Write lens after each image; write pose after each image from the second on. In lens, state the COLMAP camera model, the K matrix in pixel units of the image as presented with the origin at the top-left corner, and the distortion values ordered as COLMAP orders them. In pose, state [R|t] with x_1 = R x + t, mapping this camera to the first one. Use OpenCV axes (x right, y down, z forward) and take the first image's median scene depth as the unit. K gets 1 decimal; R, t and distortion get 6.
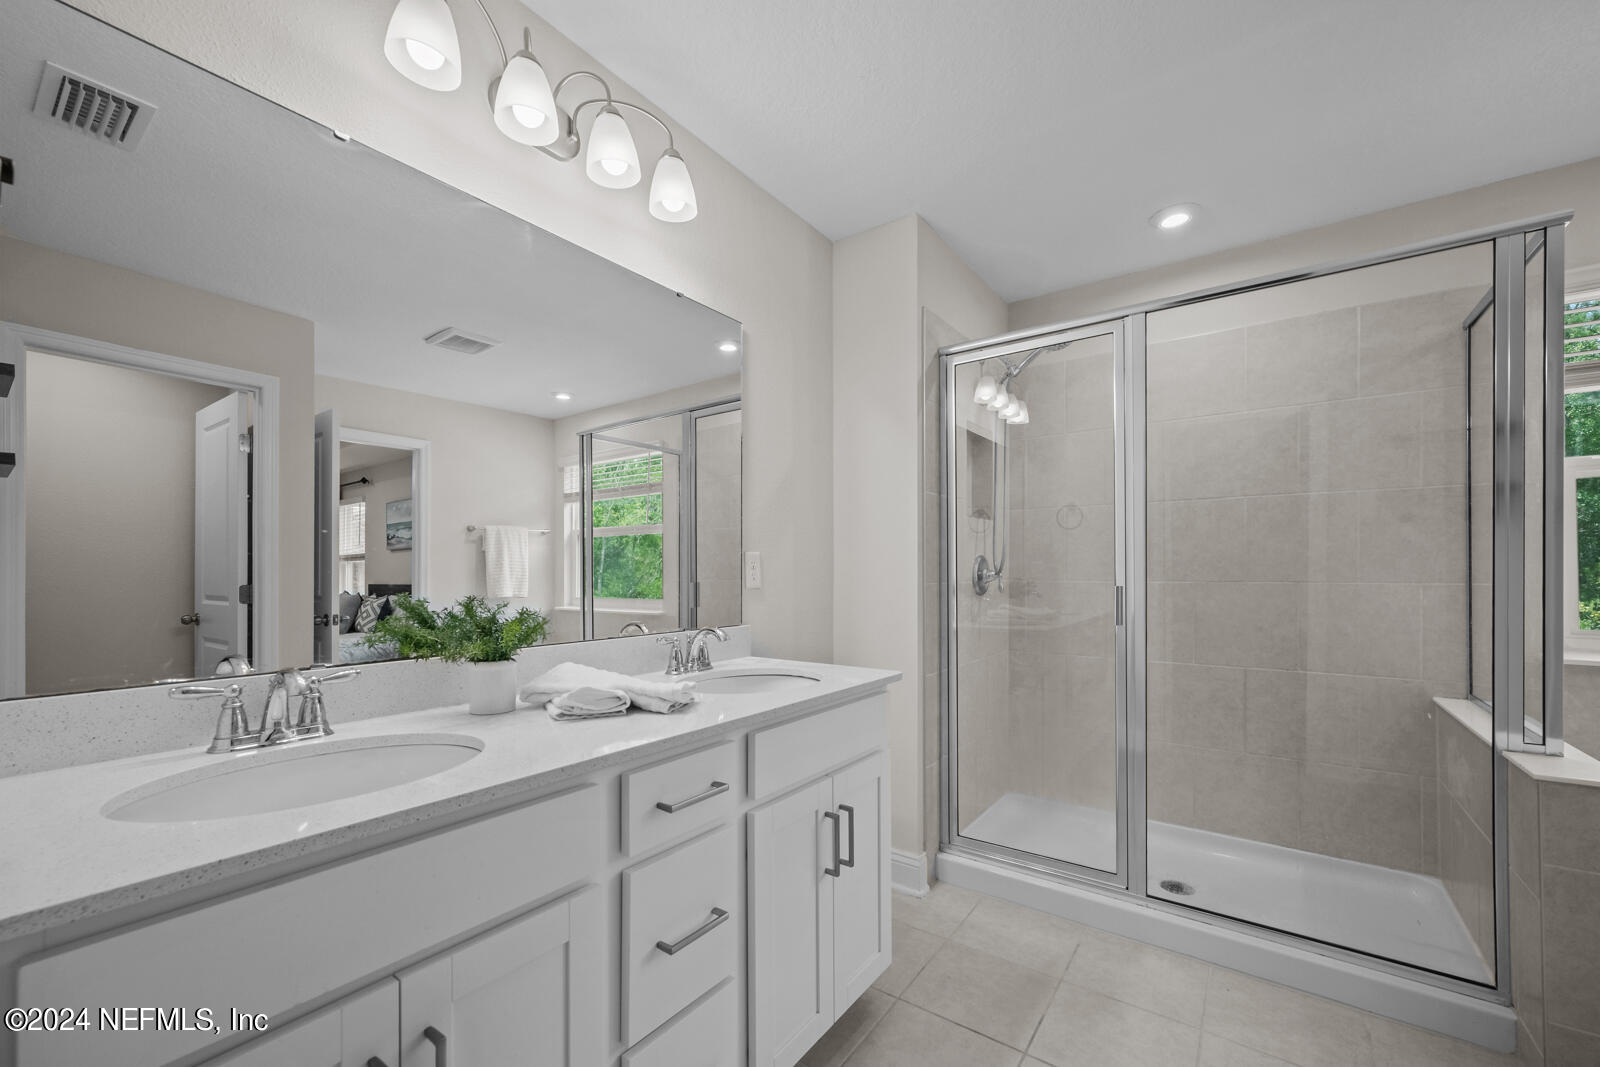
lens RADIAL K [[638.7, 0, 796.7], [0, 638.7, 550.7], [0, 0, 1]] dist [-0.002773, 0.000002]
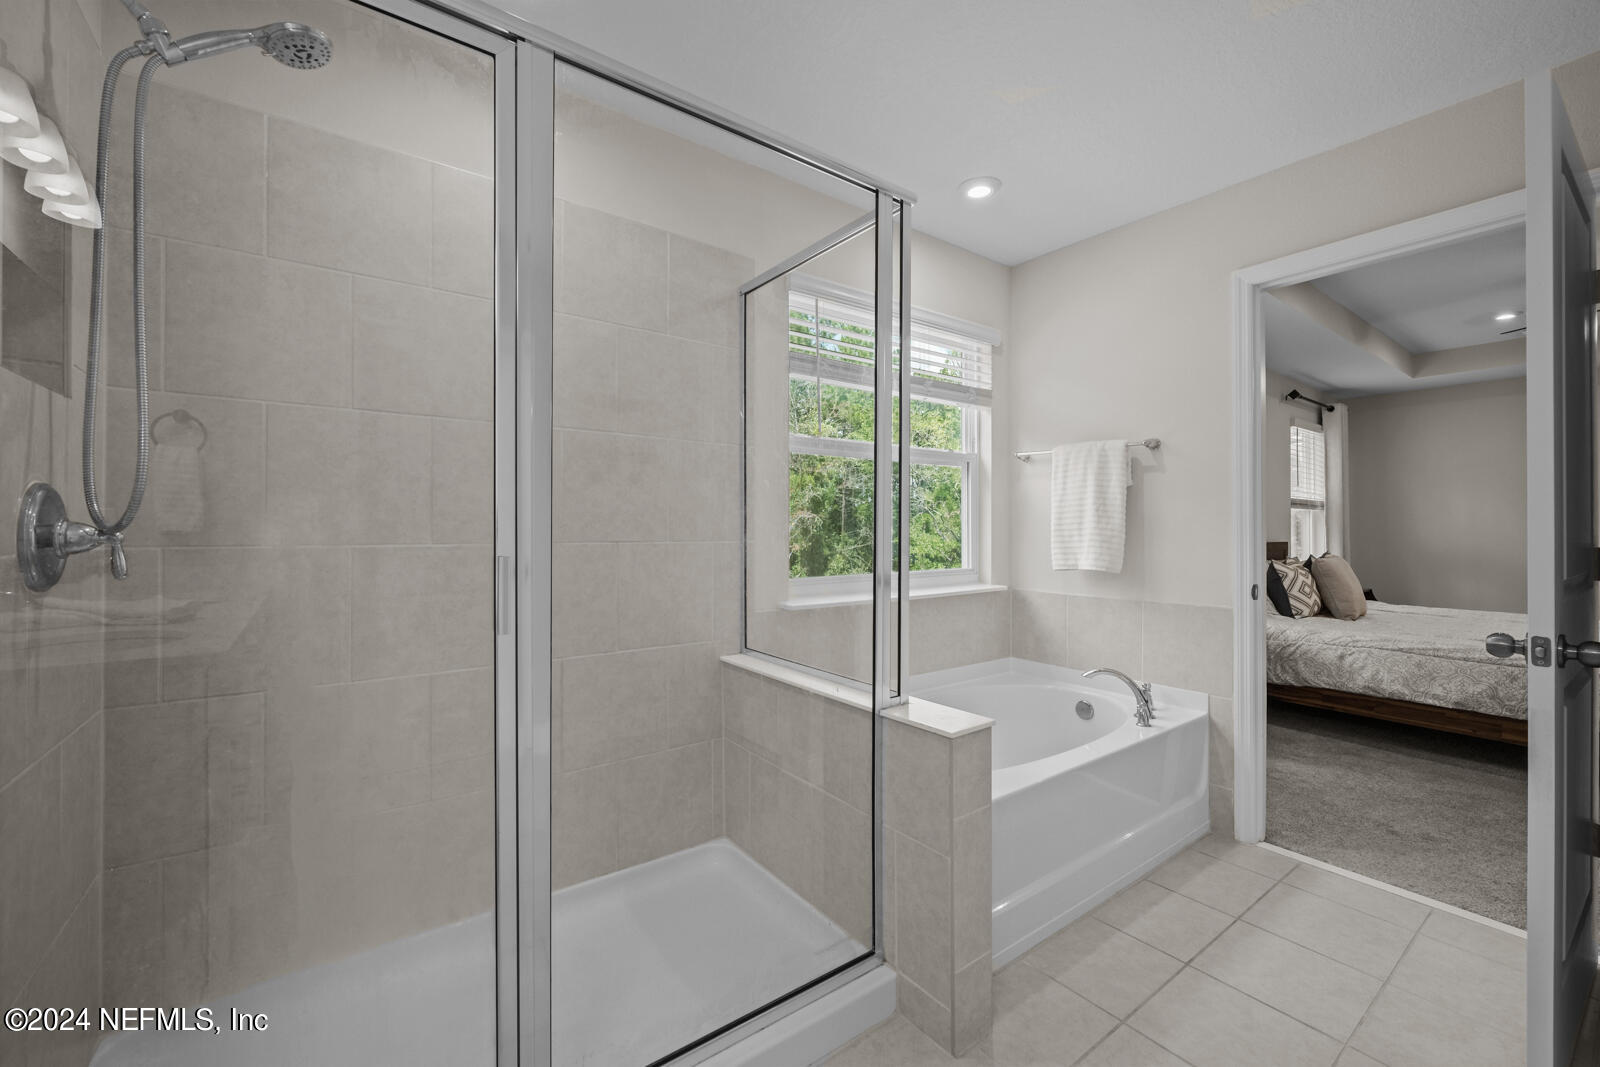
lens RADIAL K [[653.2, 0, 800.0], [0, 653.2, 533.5], [0, 0, 1]] dist [-0.000737, -0.000112]
pose [[0.303016, -0.004842, 0.952973, 0.063144], [-0.035222, 0.999247, 0.016277, 0.016418], [-0.952334, -0.038498, 0.302617, 0.521855]]
